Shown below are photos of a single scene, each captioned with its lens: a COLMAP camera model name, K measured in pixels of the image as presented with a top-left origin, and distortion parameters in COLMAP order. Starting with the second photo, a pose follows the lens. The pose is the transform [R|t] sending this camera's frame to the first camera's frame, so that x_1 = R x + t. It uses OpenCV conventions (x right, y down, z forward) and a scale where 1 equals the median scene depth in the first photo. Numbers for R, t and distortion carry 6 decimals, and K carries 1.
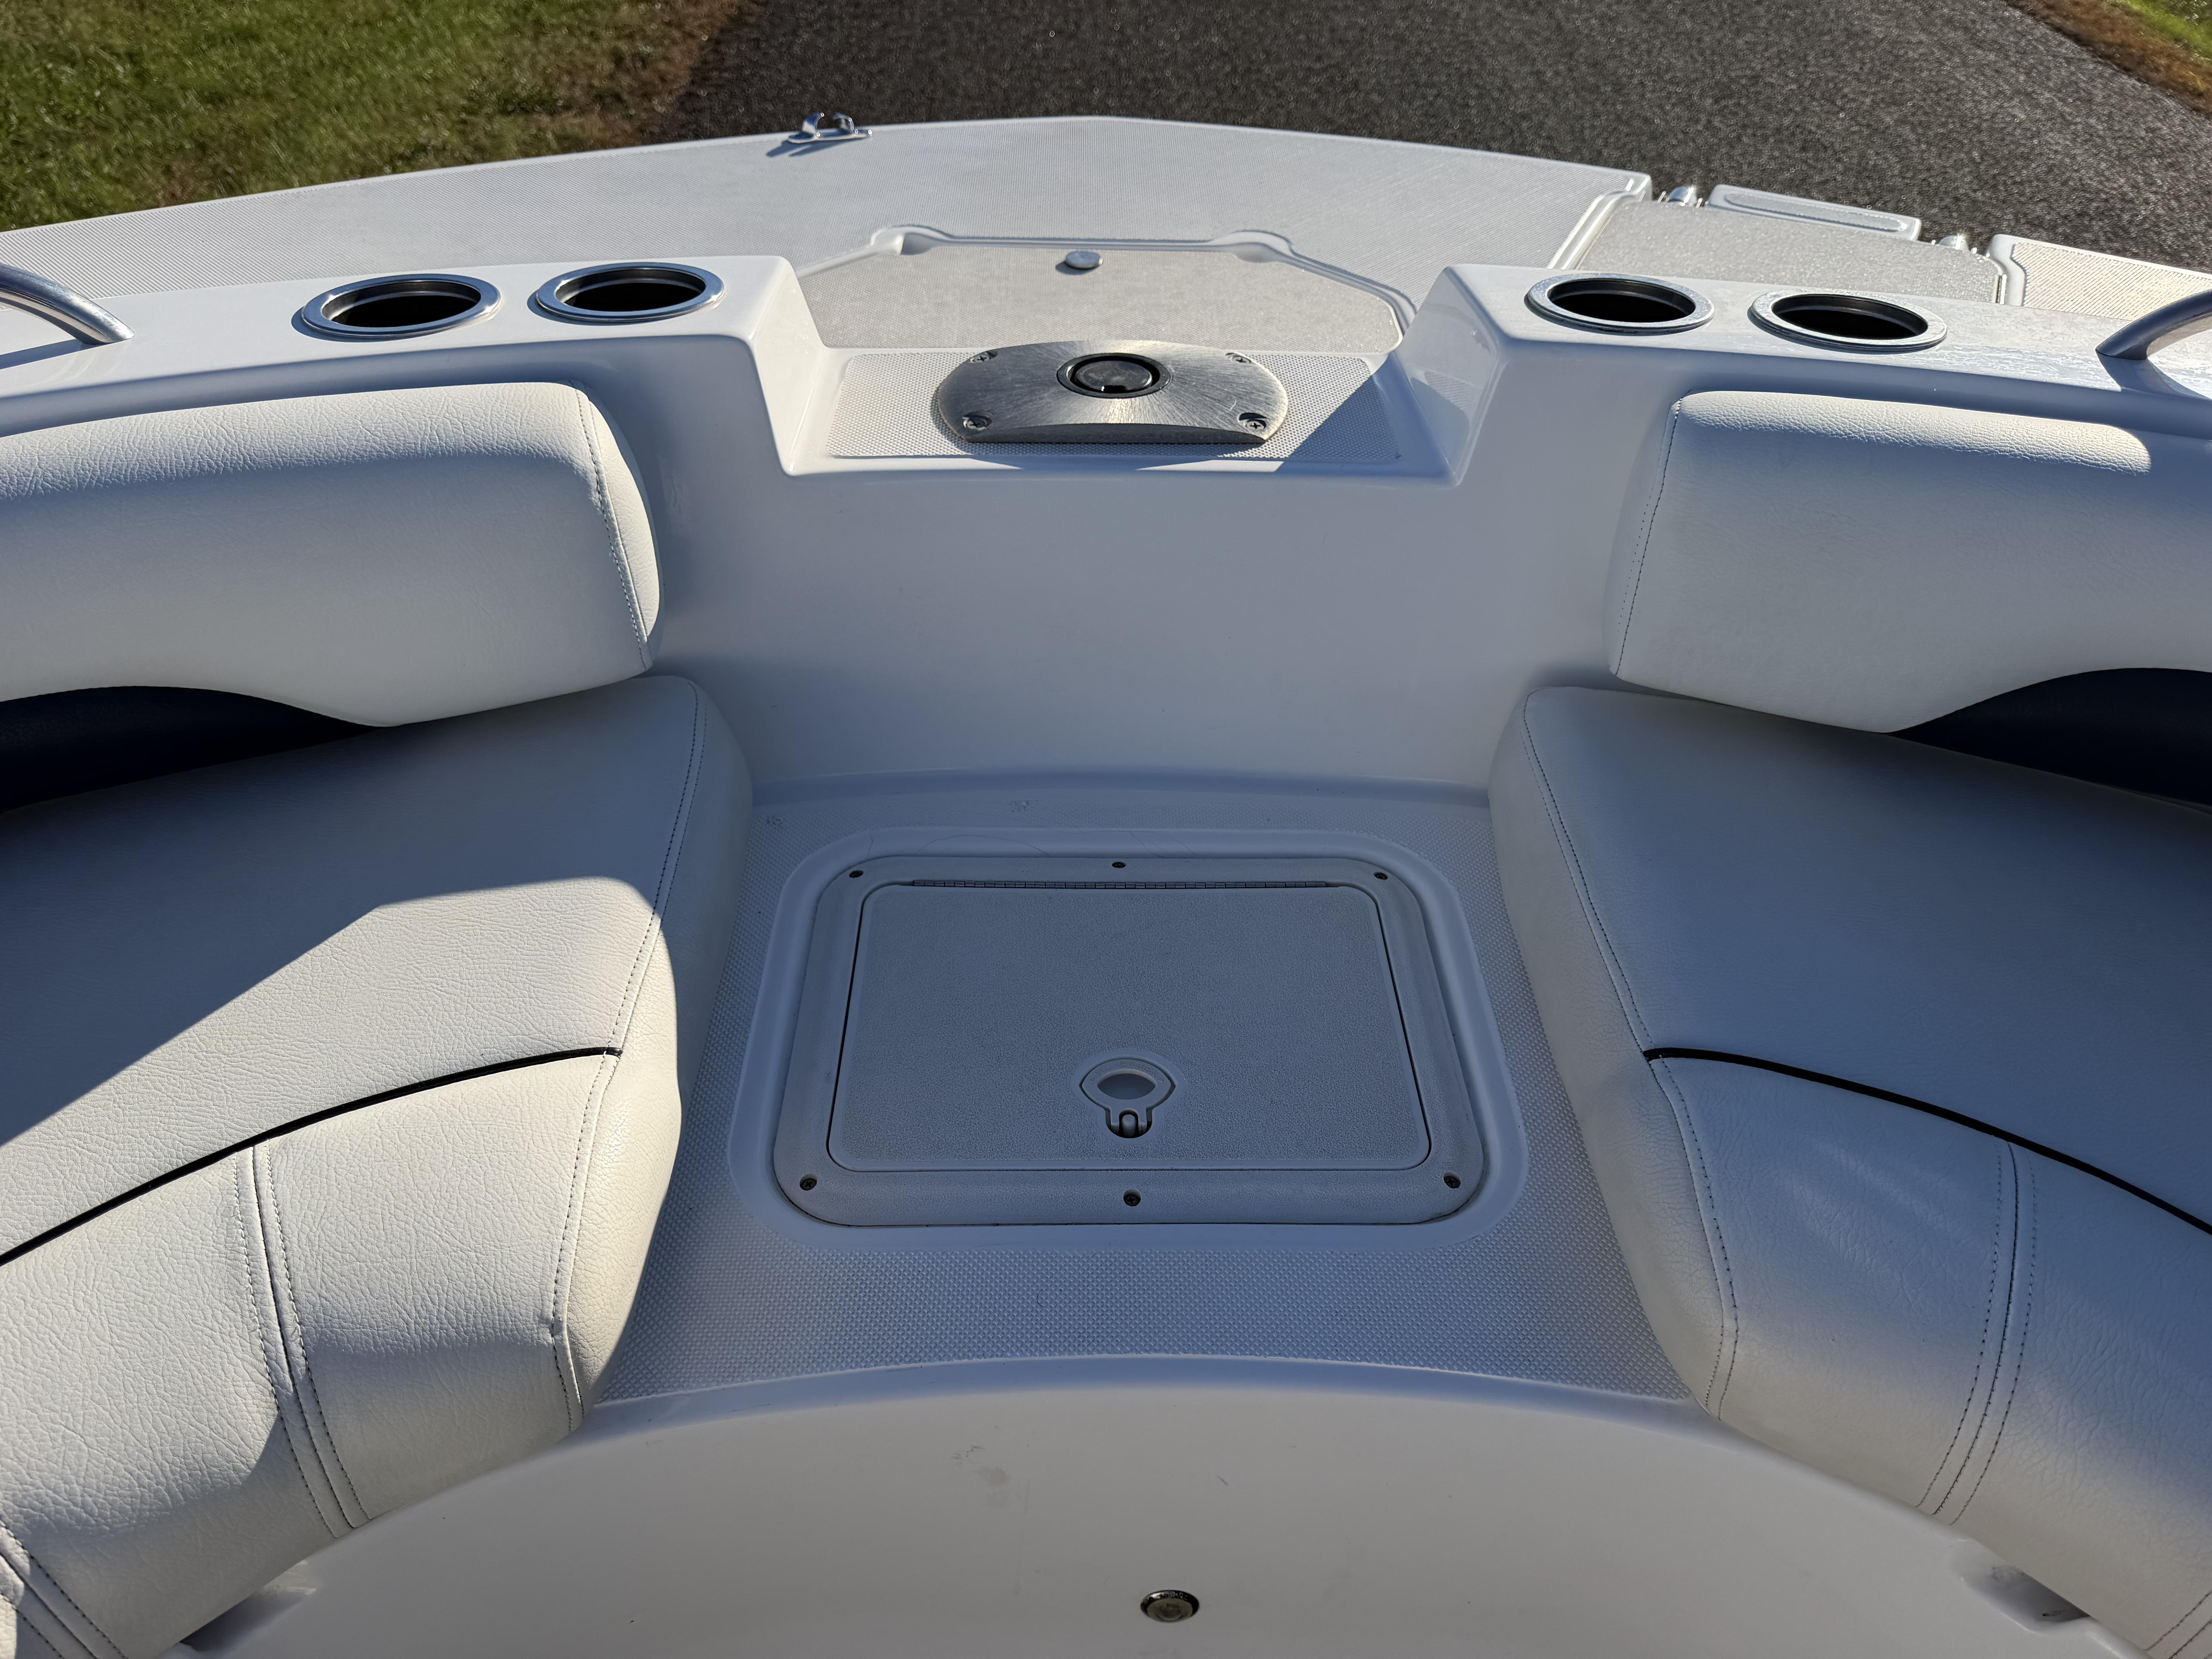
lens RADIAL K [[1557.7, 0, 1102.3], [0, 1557.7, 842.9], [0, 0, 1]] dist [-0.002067, -0.006527]
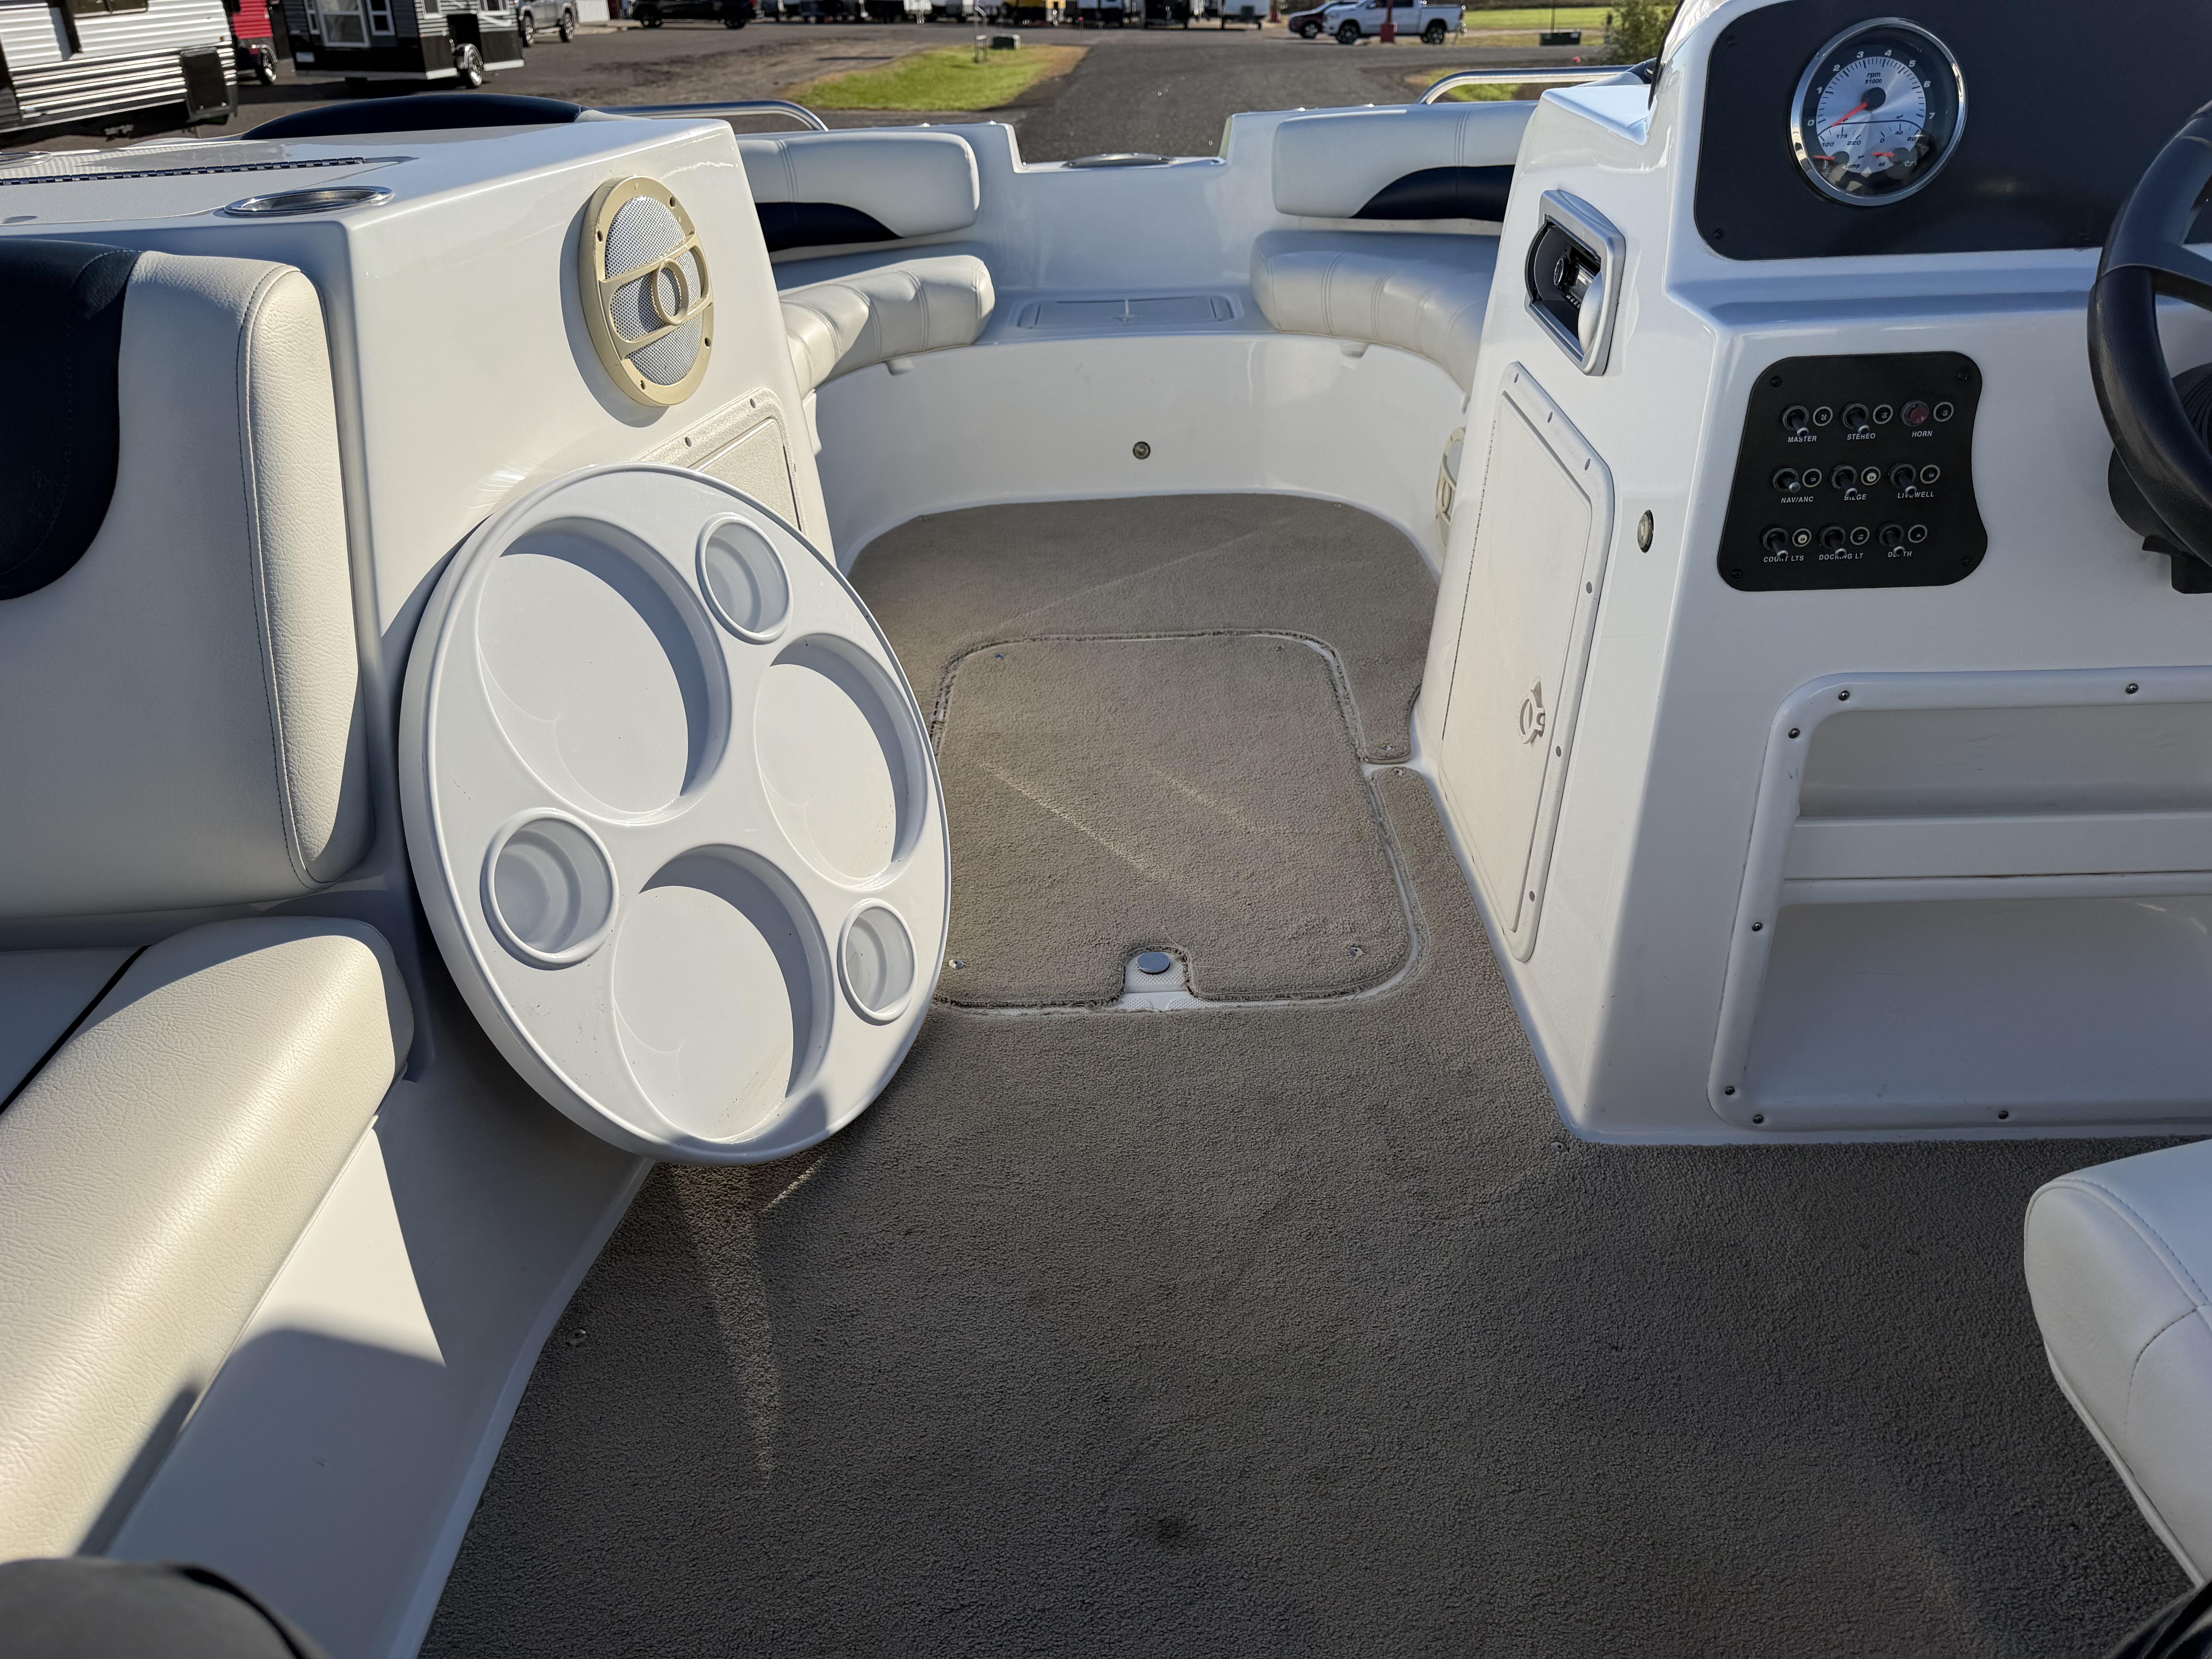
lens RADIAL K [[1606.1, 0, 1108.0], [0, 1606.1, 855.0], [0, 0, 1]] dist [0.103744, -0.190713]
pose [[0.997831, -0.037357, -0.054206, 0.015378], [0.024339, 0.974403, -0.223488, 0.257146], [0.061167, 0.221683, 0.973198, -0.262728]]
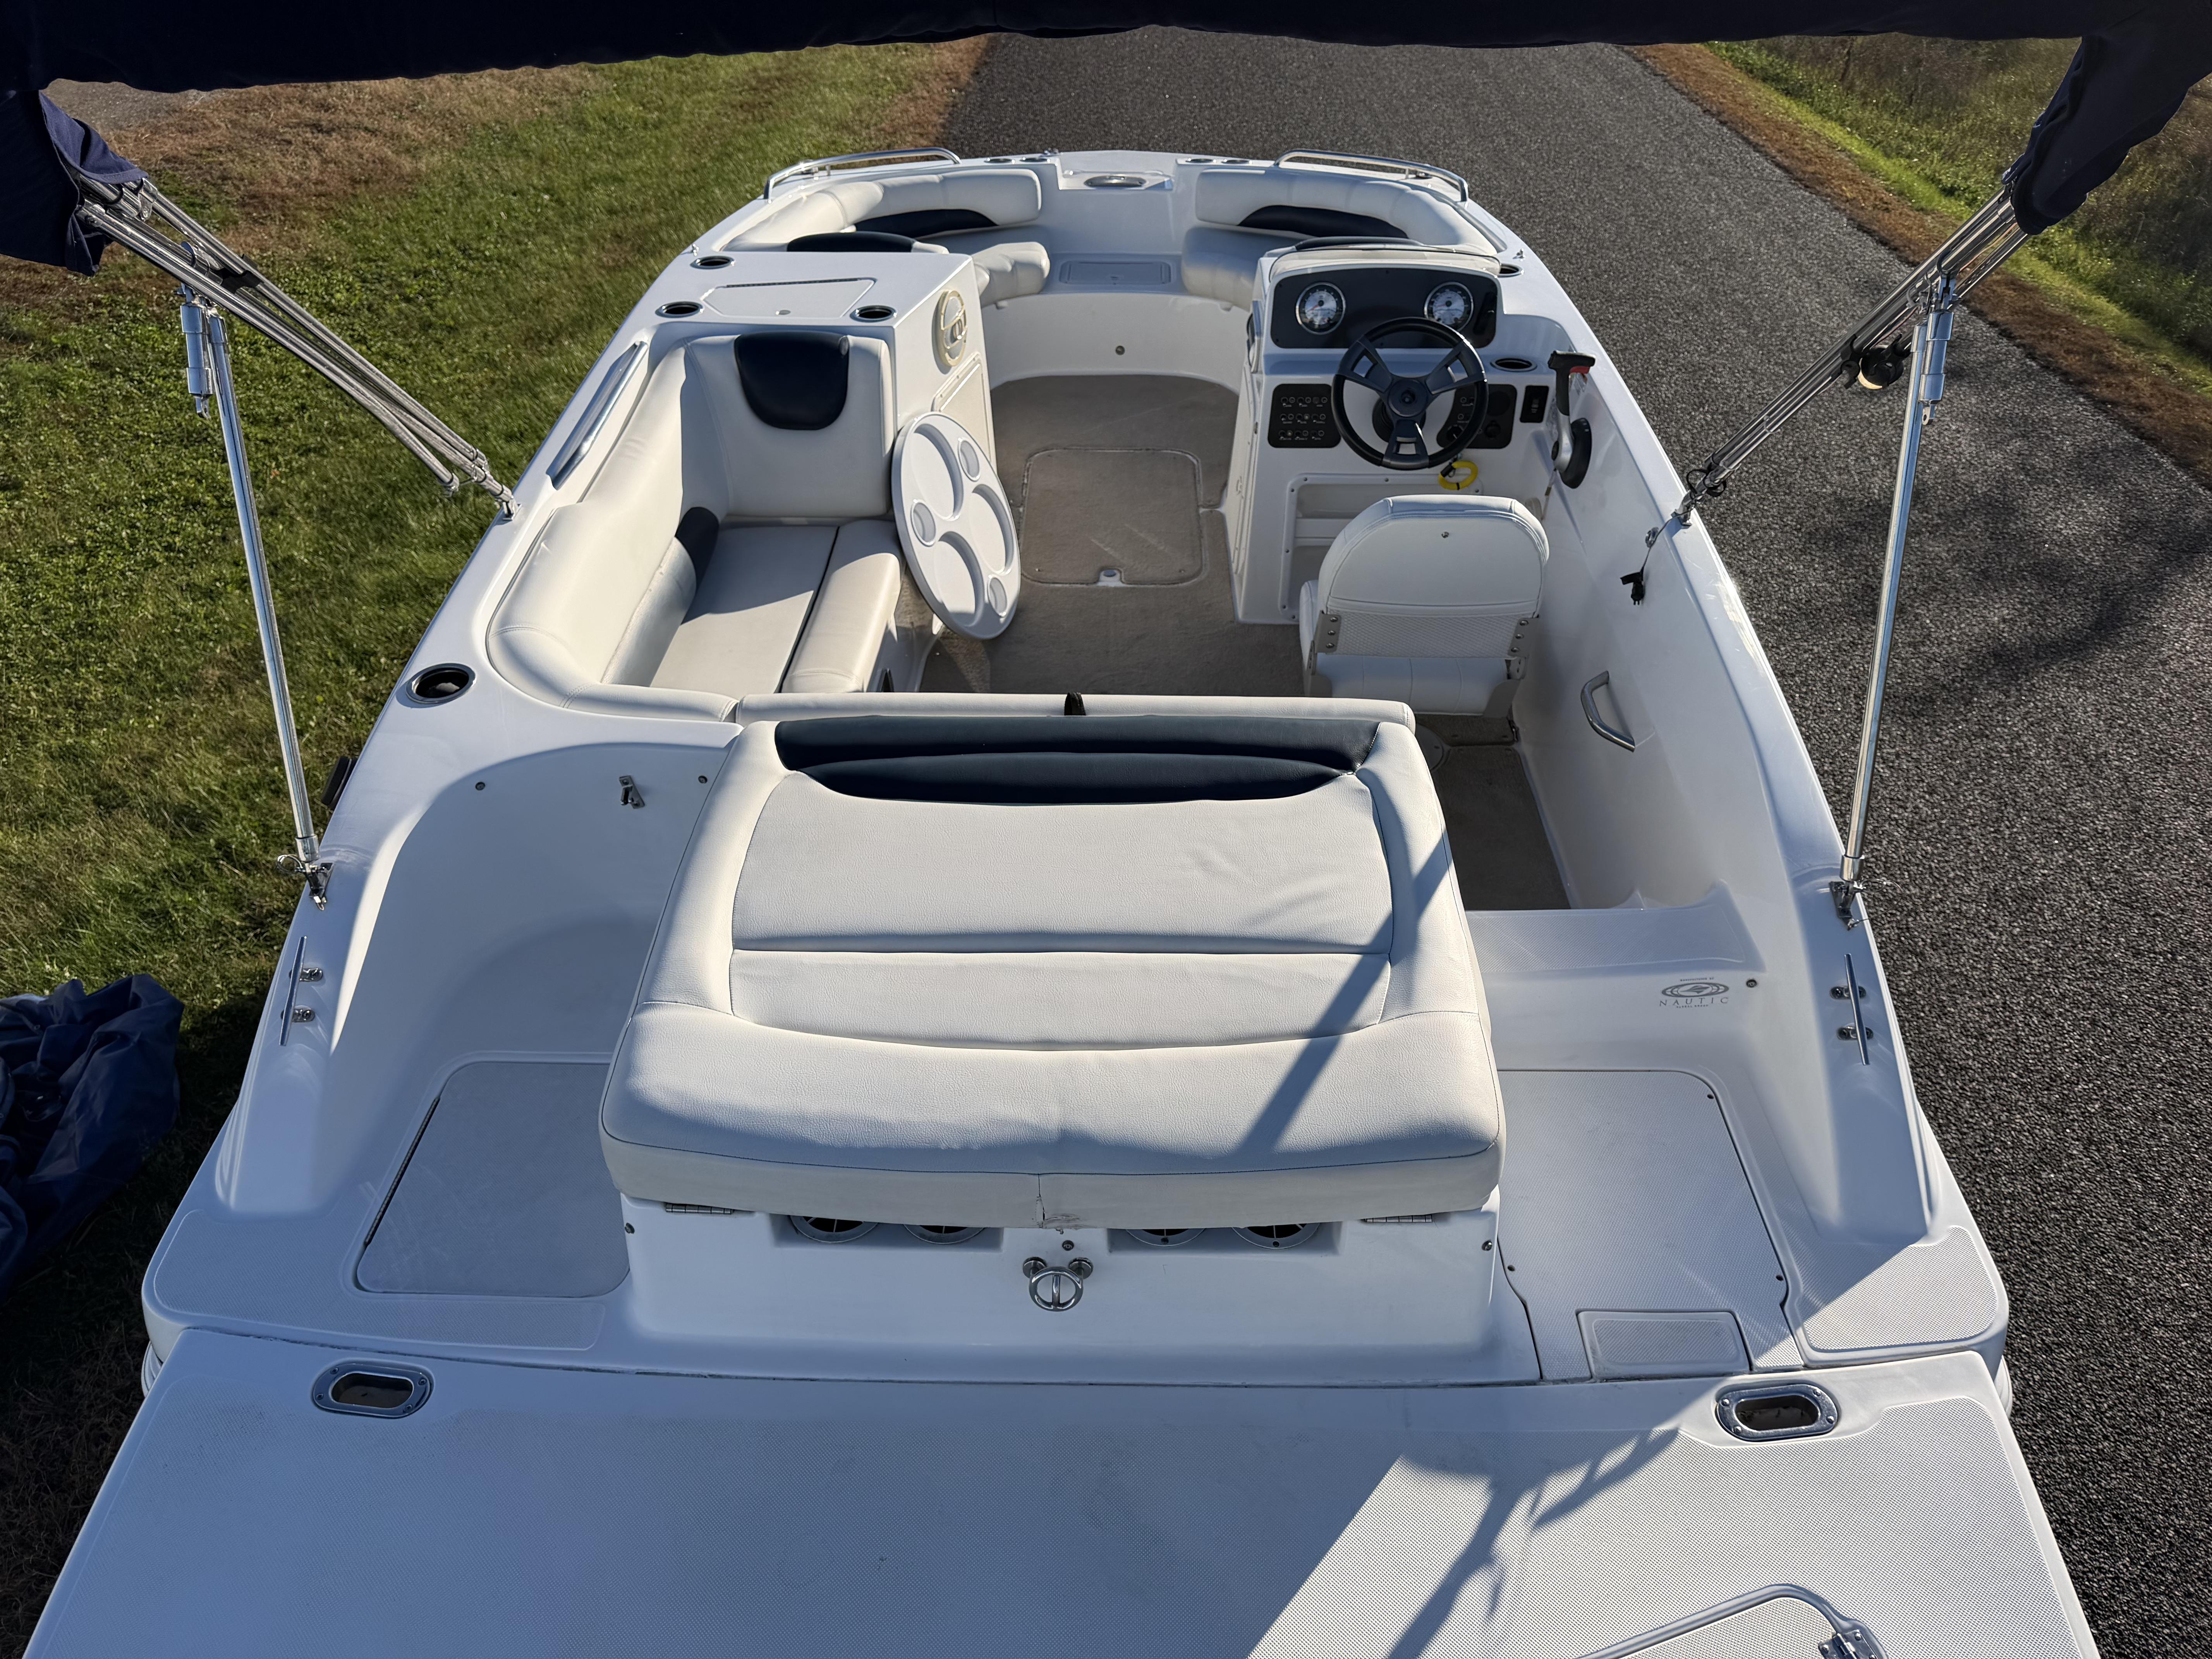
lens RADIAL K [[1614.2, 0, 1108.0], [0, 1614.2, 914.9], [0, 0, 1]] dist [0.032377, -0.050477]
pose [[0.998981, 0.011473, -0.043651, 0.038816], [-0.014685, 0.997151, -0.073988, 0.409667], [0.042678, 0.074553, 0.996303, -0.680538]]
